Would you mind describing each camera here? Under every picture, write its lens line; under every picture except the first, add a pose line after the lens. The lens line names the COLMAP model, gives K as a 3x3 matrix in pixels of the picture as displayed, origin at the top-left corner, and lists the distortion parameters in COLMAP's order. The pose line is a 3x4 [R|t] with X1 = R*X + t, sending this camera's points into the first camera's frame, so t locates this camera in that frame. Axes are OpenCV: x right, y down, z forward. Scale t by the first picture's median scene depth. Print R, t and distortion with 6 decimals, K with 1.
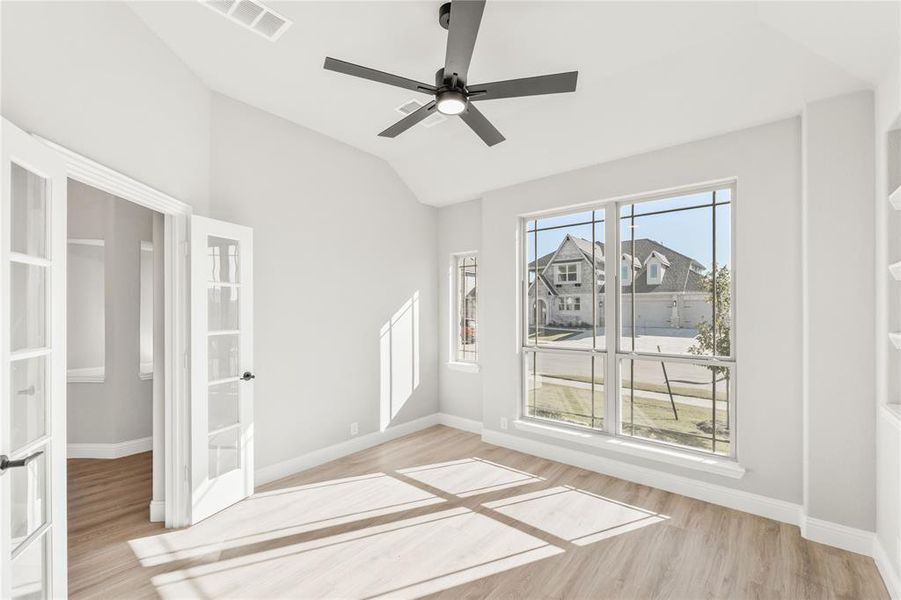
lens RADIAL K [[371.3, 0, 450.7], [0, 371.3, 305.6], [0, 0, 1]] dist [0.001128, 0.000197]
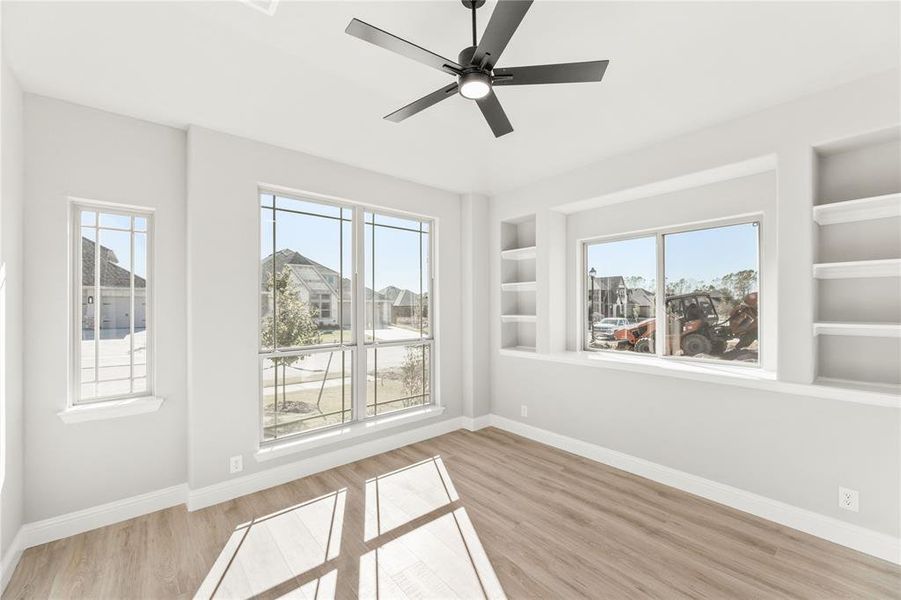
lens RADIAL K [[371.3, 0, 450.7], [0, 371.3, 305.6], [0, 0, 1]] dist [0.001128, 0.000197]
pose [[0.160721, -0.011575, 0.986932, -0.650469], [-0.014837, 0.999790, 0.014142, -0.011138], [-0.986888, -0.016916, 0.160516, 0.623966]]
